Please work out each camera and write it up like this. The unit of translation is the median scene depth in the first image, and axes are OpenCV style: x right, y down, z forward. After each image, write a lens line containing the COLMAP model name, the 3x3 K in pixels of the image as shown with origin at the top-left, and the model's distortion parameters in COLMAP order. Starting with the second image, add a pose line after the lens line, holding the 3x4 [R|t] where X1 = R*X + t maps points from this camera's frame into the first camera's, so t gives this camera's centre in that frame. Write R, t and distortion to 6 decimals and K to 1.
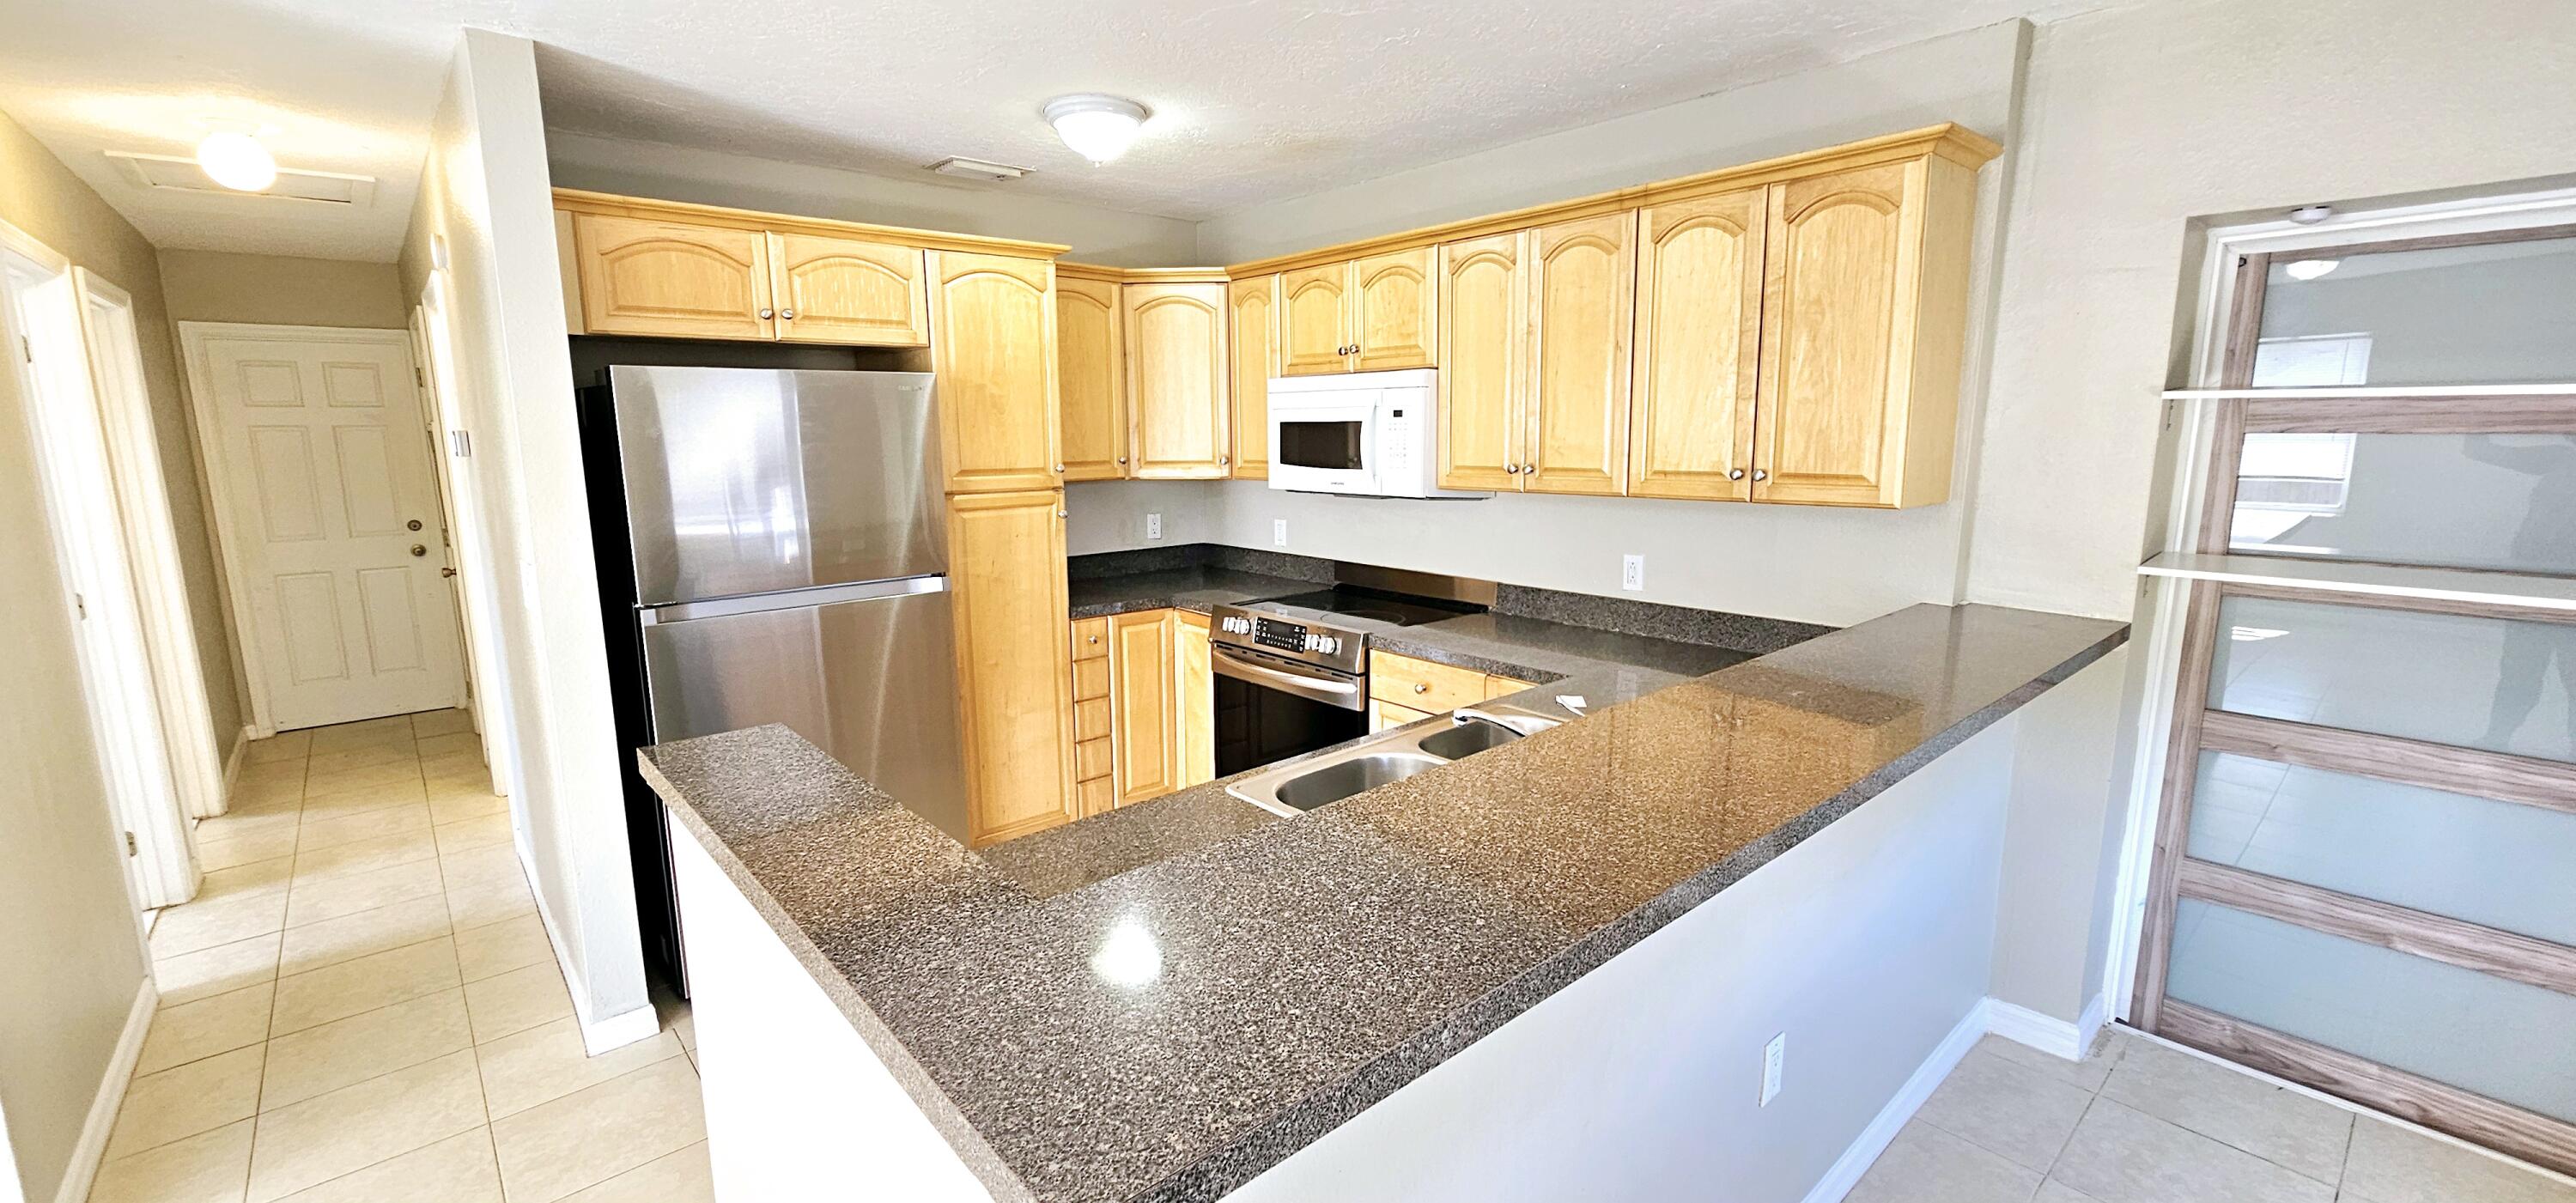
lens RADIAL K [[1053.4, 0, 1288.4], [0, 1053.4, 603.1], [0, 0, 1]] dist [0.004114, -0.000023]
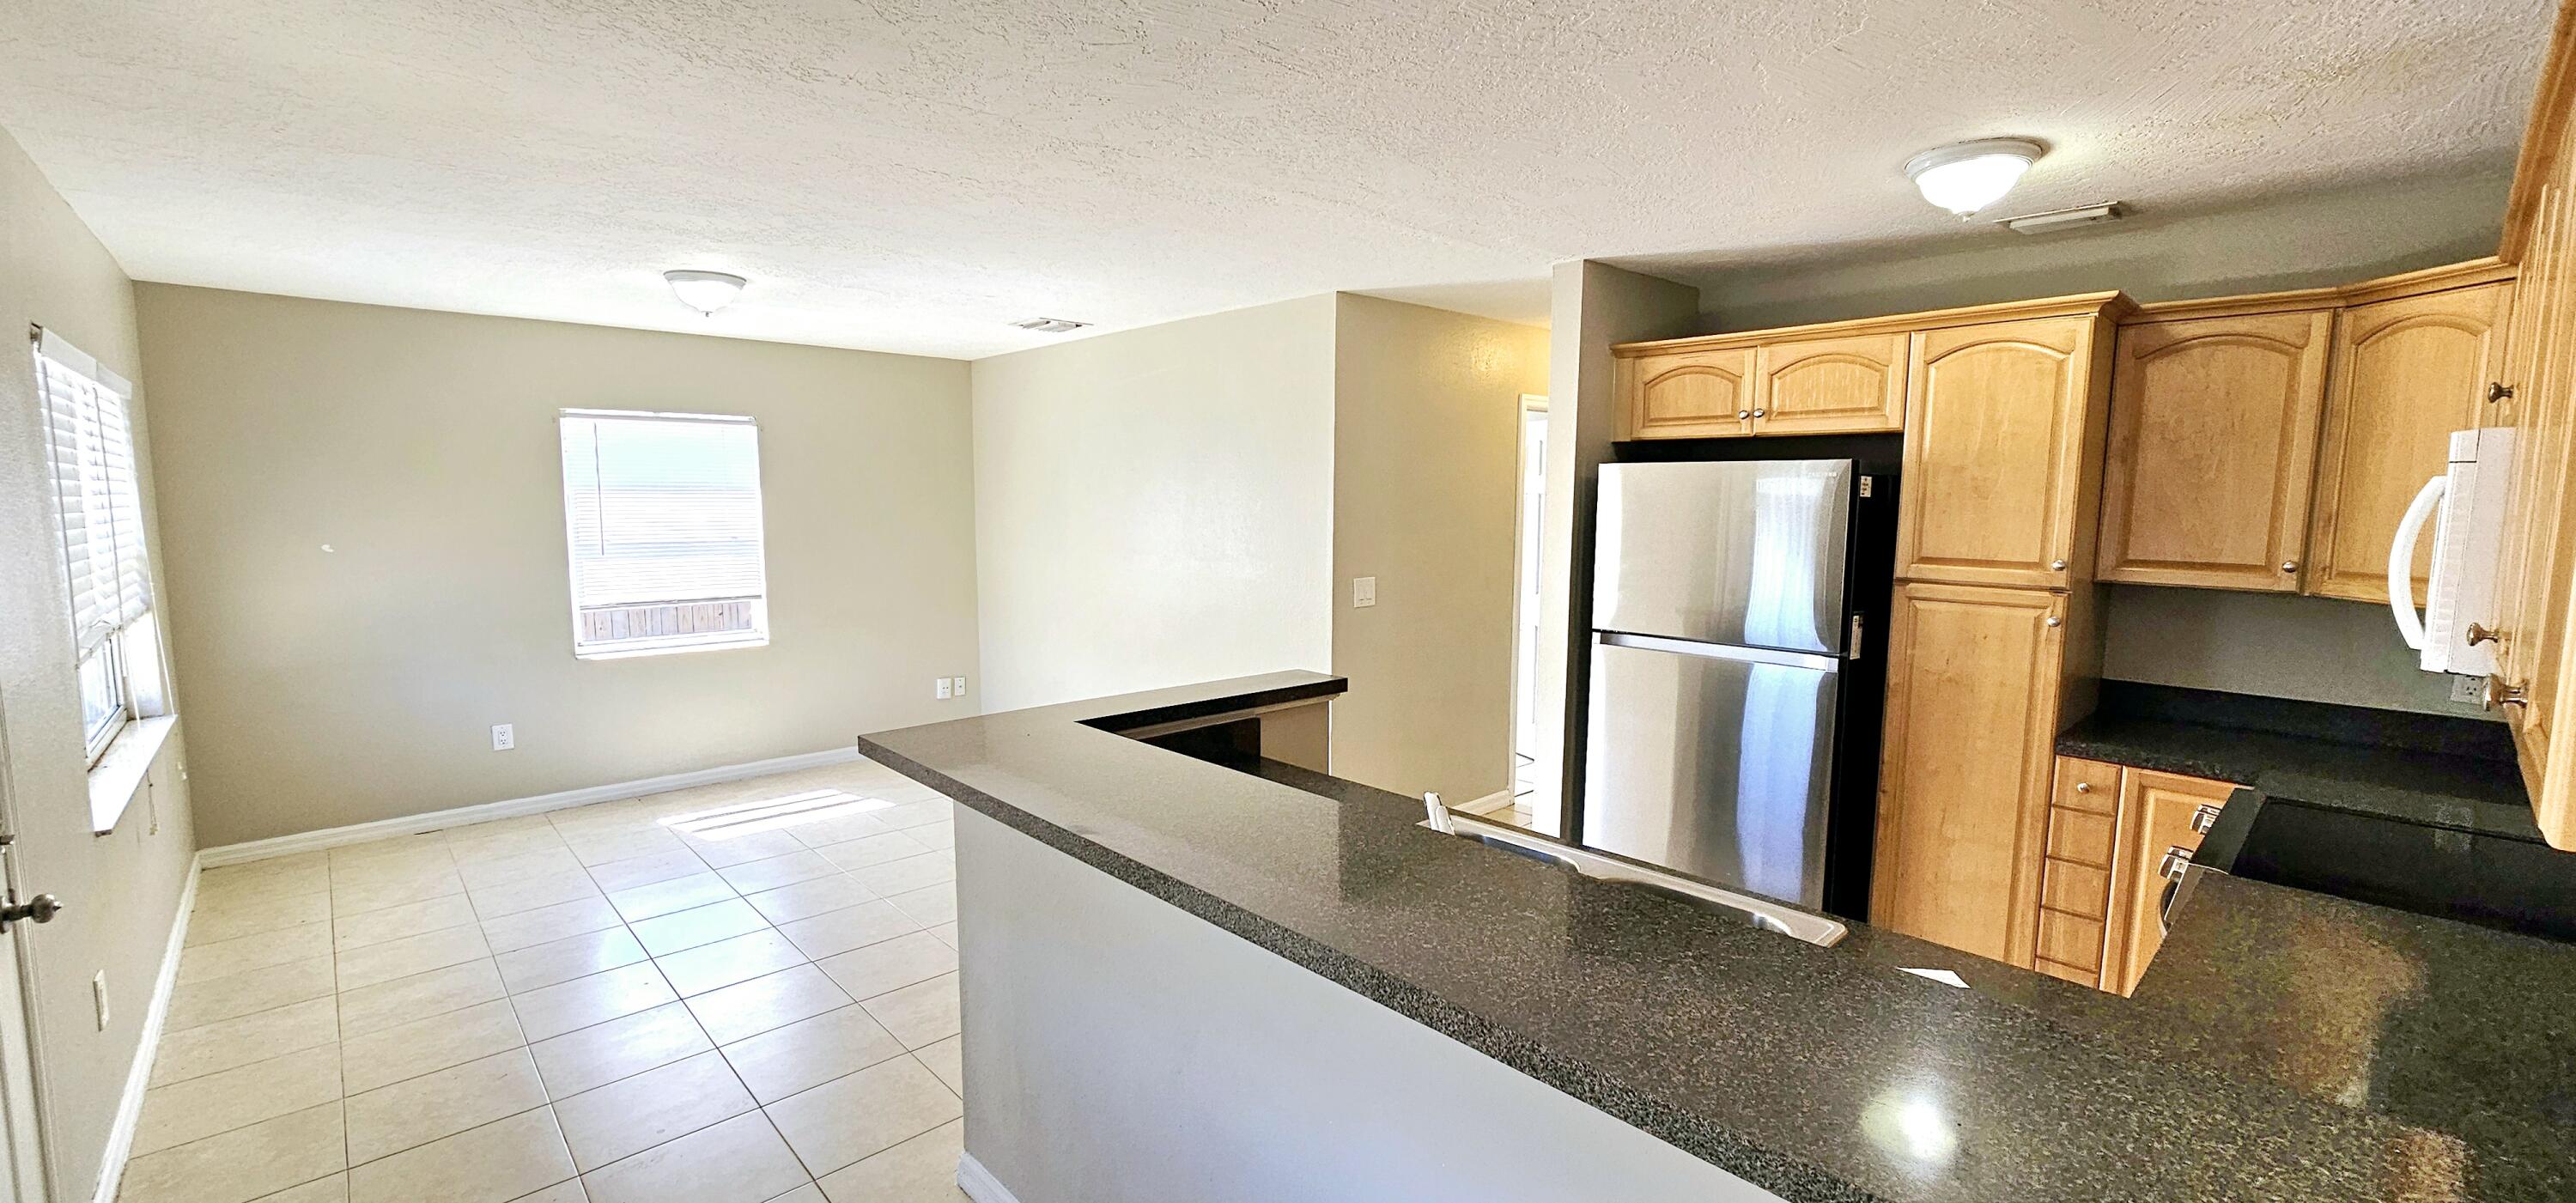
lens RADIAL K [[1053.4, 0, 1283.7], [0, 1053.4, 619.7], [0, 0, 1]] dist [0.004114, -0.000023]
pose [[0.020492, 0.131774, -0.991068, 0.621151], [-0.173327, 0.976734, 0.126284, -0.091468], [0.984651, 0.169191, 0.042855, 0.404374]]
